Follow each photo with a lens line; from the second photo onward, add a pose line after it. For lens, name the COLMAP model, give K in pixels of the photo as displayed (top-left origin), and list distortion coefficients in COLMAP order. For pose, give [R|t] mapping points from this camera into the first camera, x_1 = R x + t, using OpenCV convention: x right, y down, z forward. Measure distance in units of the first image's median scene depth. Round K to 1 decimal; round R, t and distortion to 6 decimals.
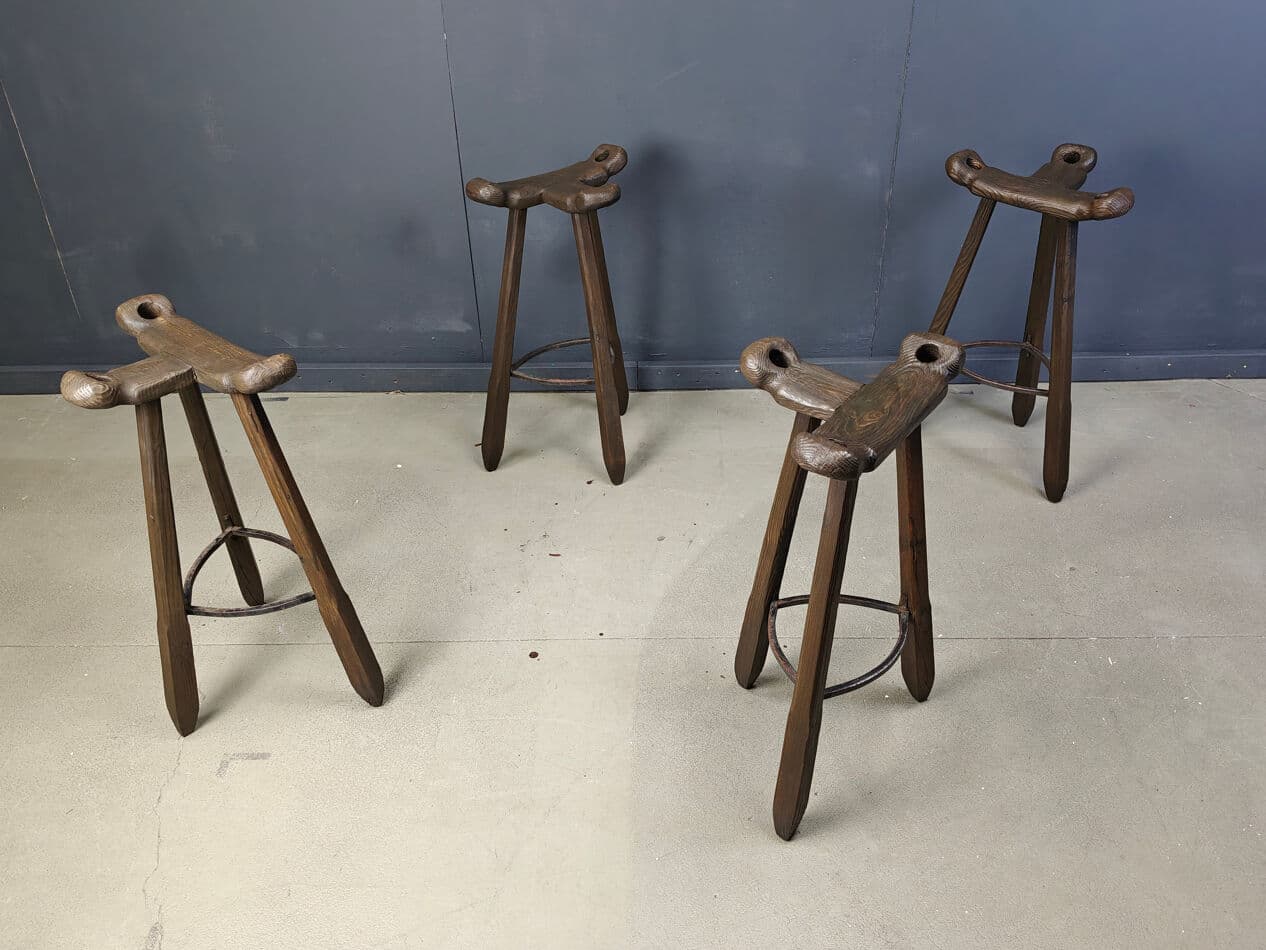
lens RADIAL K [[1039.4, 0, 633.0], [0, 1039.4, 475.0], [0, 0, 1]] dist [0.191368, -0.466788]
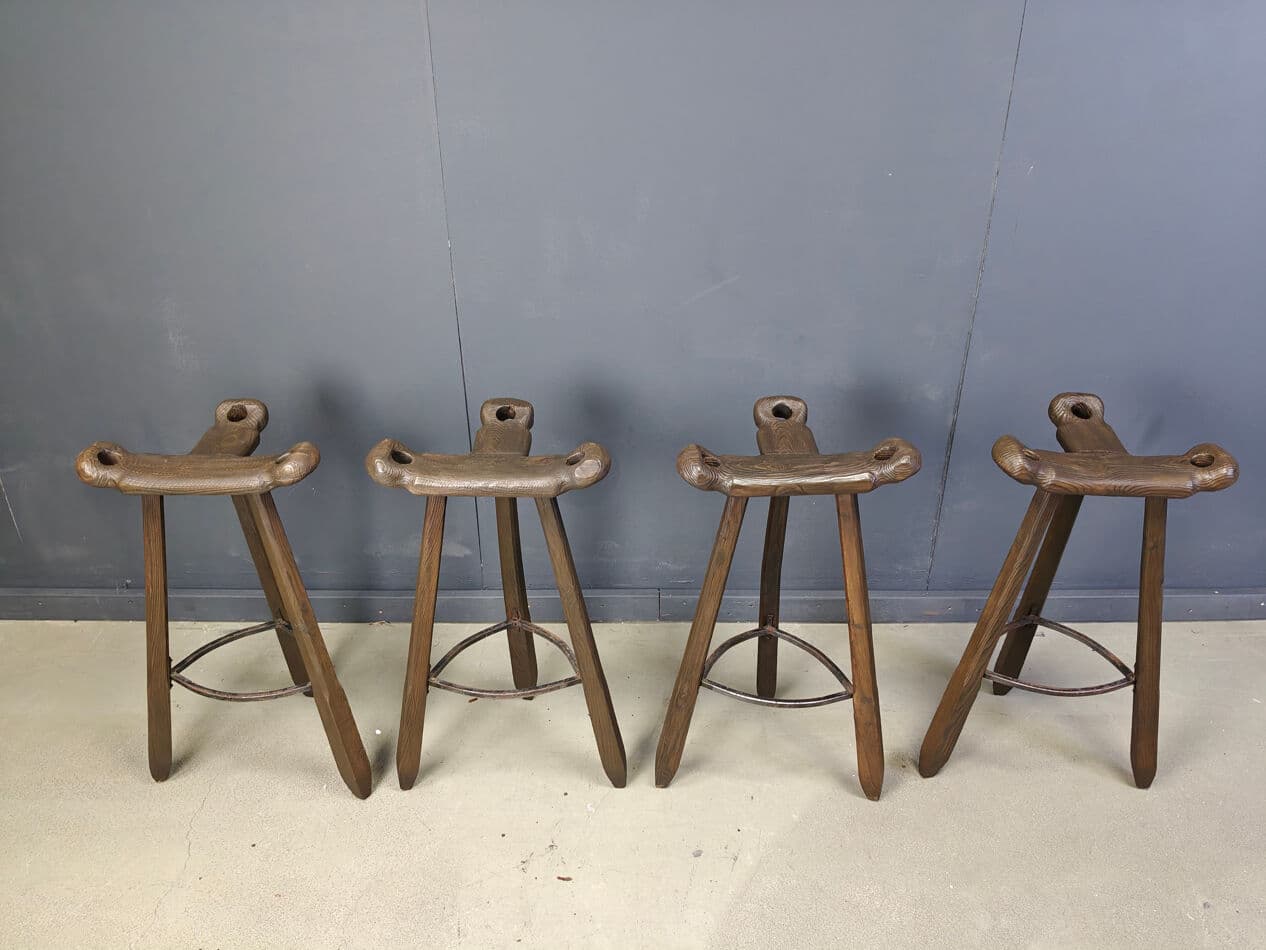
lens RADIAL K [[989.7, 0, 634.9], [0, 989.7, 470.3], [0, 0, 1]] dist [0.057113, -0.134363]
pose [[0.999850, 0.012640, 0.011802, -0.033141], [-0.011460, 0.995396, -0.095156, -0.154472], [-0.012950, 0.095007, 0.995392, 0.205405]]
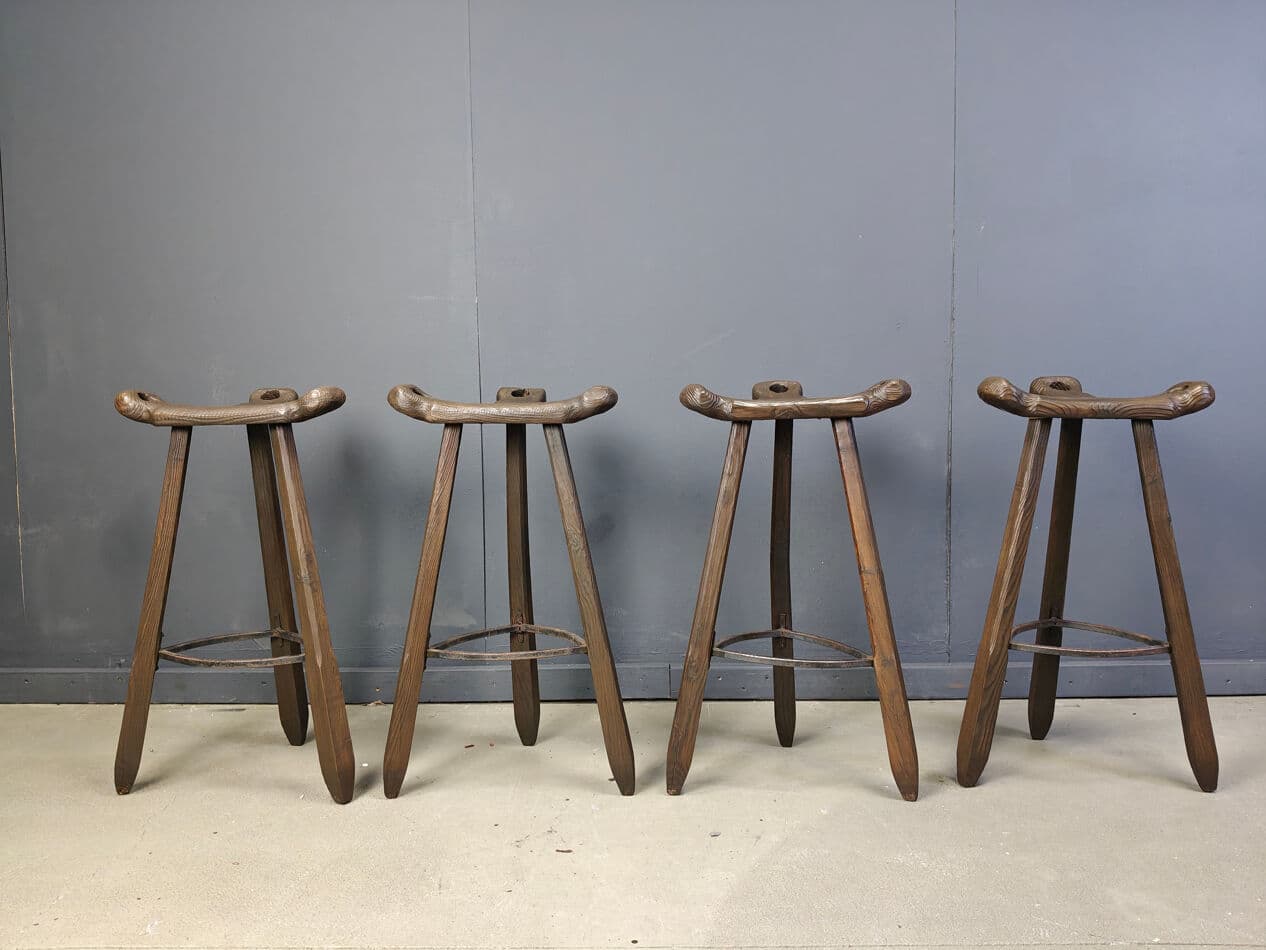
lens RADIAL K [[989.7, 0, 634.9], [0, 989.7, 470.3], [0, 0, 1]] dist [0.057113, -0.134363]
pose [[0.999962, 0.007496, -0.004536, -0.025682], [-0.008760, 0.865924, -0.500100, 0.180565], [0.000179, 0.500120, 0.865956, 0.283762]]
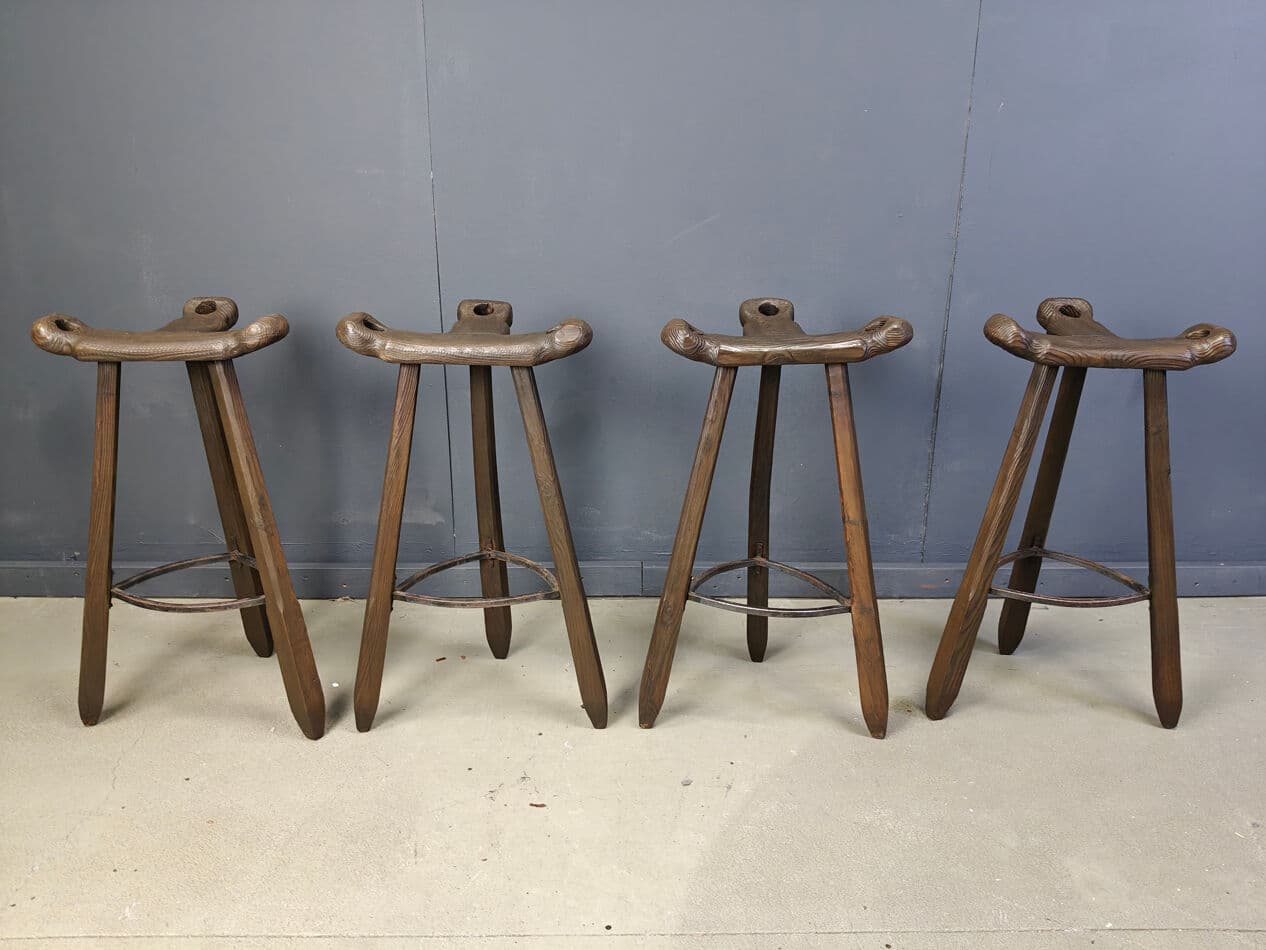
lens RADIAL K [[989.7, 0, 634.9], [0, 989.7, 470.3], [0, 0, 1]] dist [0.057113, -0.134363]
pose [[0.999359, 0.016797, 0.031625, -0.033174], [-0.007465, 0.961478, -0.274780, 0.041490], [-0.035023, 0.274368, 0.960987, 0.275446]]
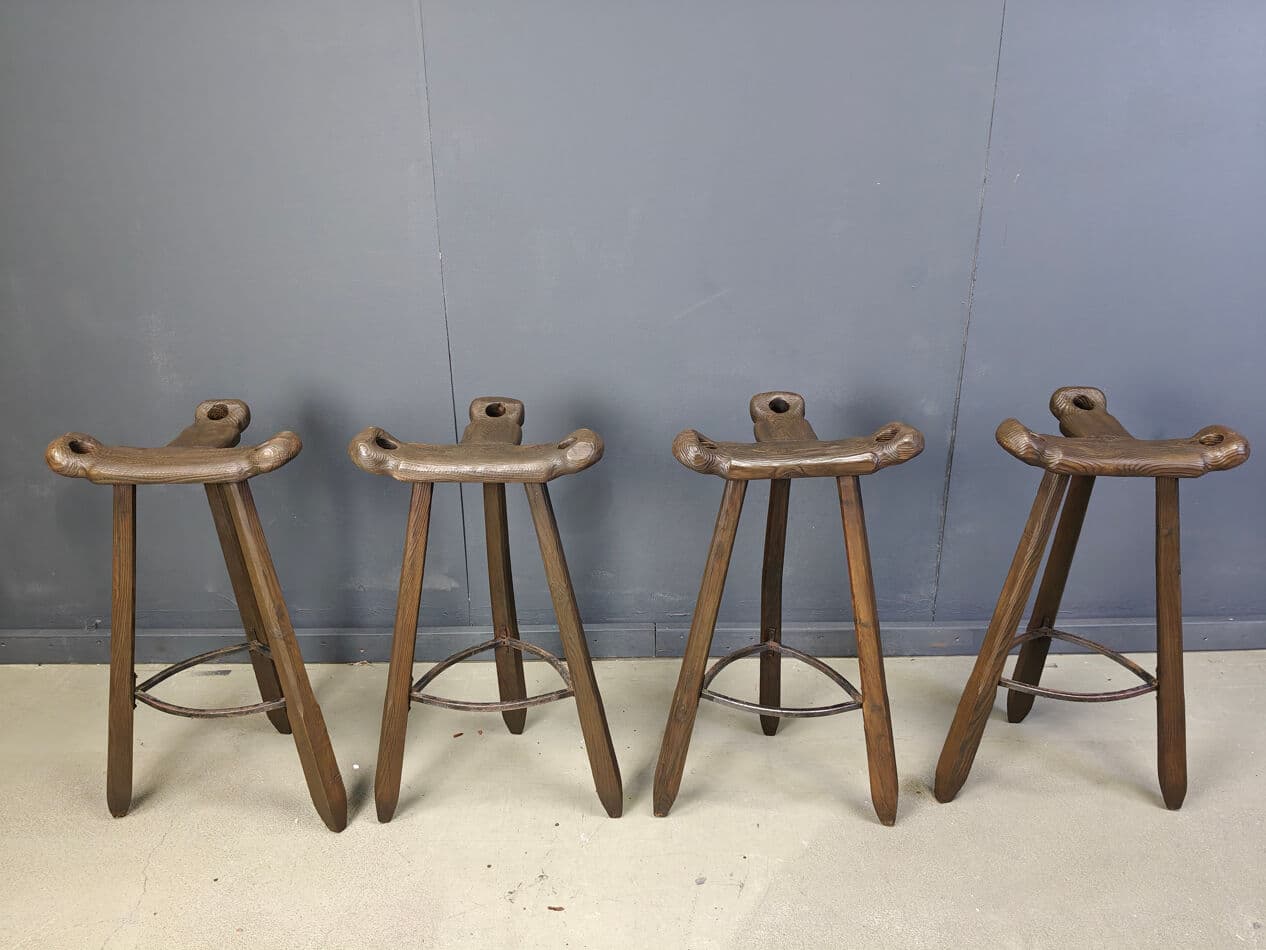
lens RADIAL K [[991.4, 0, 638.7], [0, 991.4, 471.3], [0, 0, 1]] dist [0.042944, -0.104294]
pose [[0.999706, 0.004960, 0.023744, -0.034218], [0.000393, 0.975432, -0.220298, -0.064523], [-0.024254, 0.220243, 0.975143, 0.244332]]
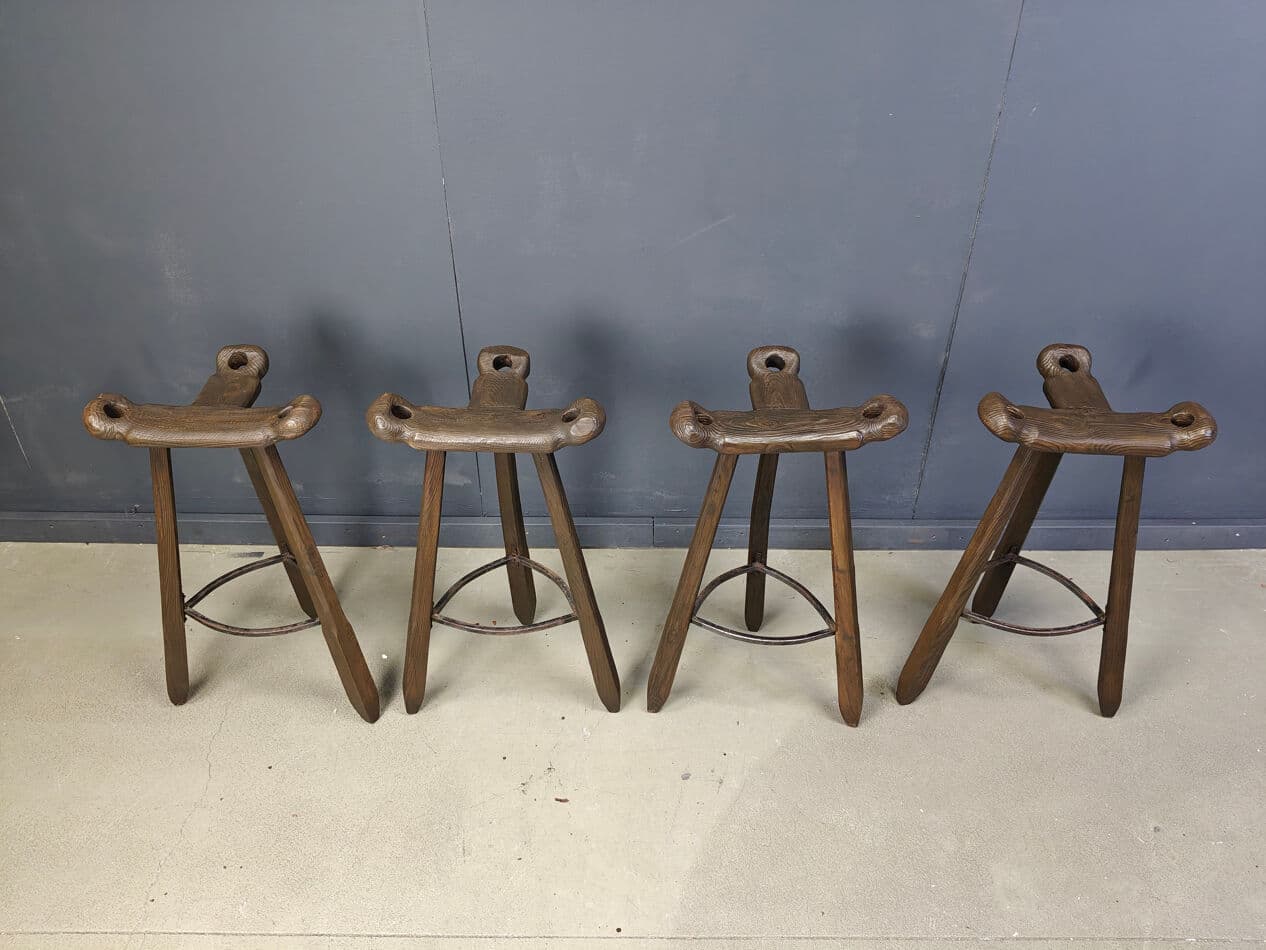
lens RADIAL K [[989.7, 0, 634.9], [0, 989.7, 470.3], [0, 0, 1]] dist [0.057113, -0.134363]
pose [[0.999721, 0.017304, 0.016084, -0.031776], [-0.017780, 0.999393, 0.029951, -0.208831], [-0.015556, -0.030229, 0.999422, 0.184387]]
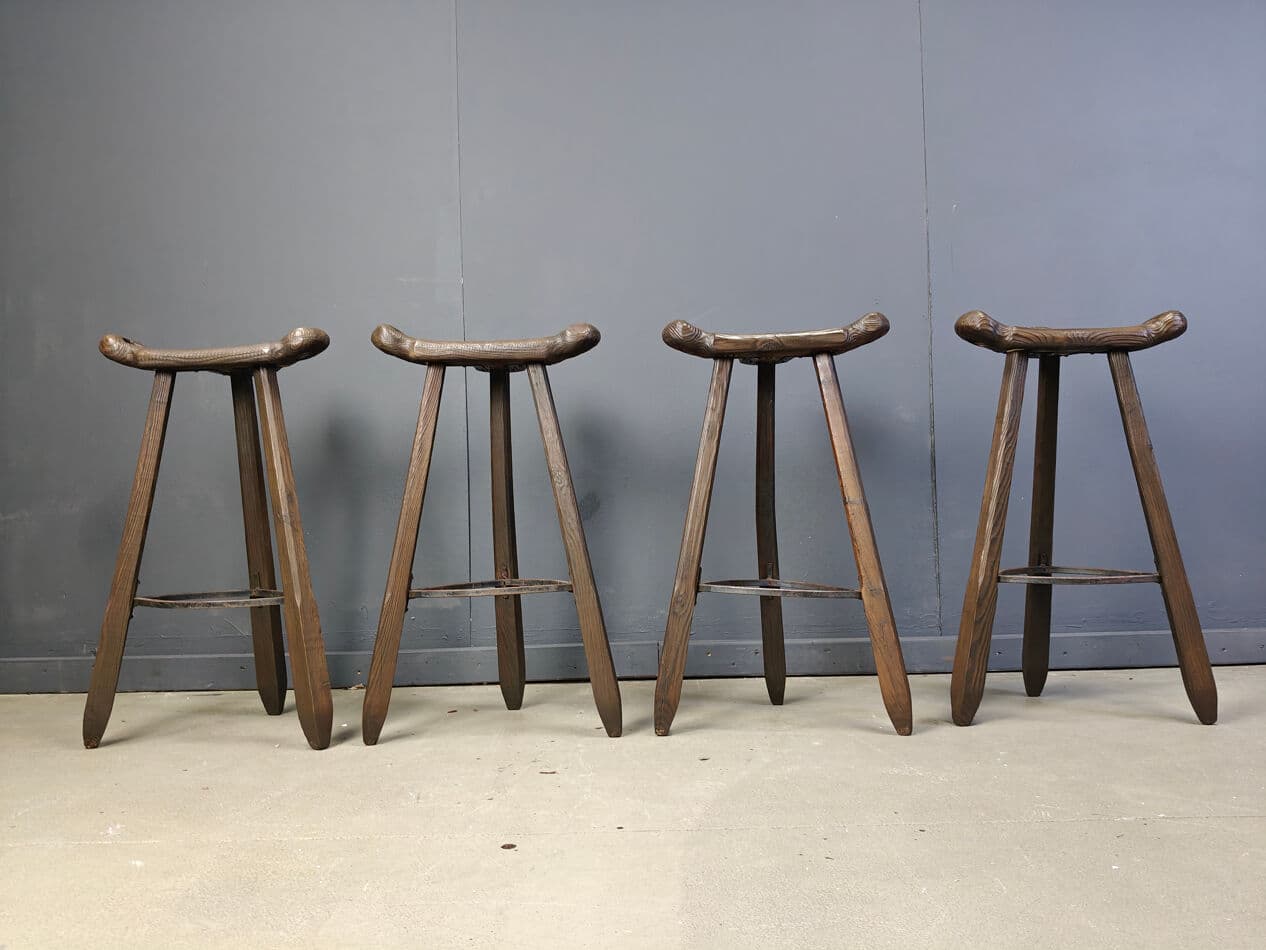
lens RADIAL K [[991.2, 0, 638.7], [0, 991.2, 481.2], [0, 0, 1]] dist [0.060617, -0.140515]
pose [[0.999954, -0.005668, 0.007726, -0.019920], [0.009113, 0.811749, -0.583936, 0.286911], [-0.002961, 0.583979, 0.811763, 0.351021]]
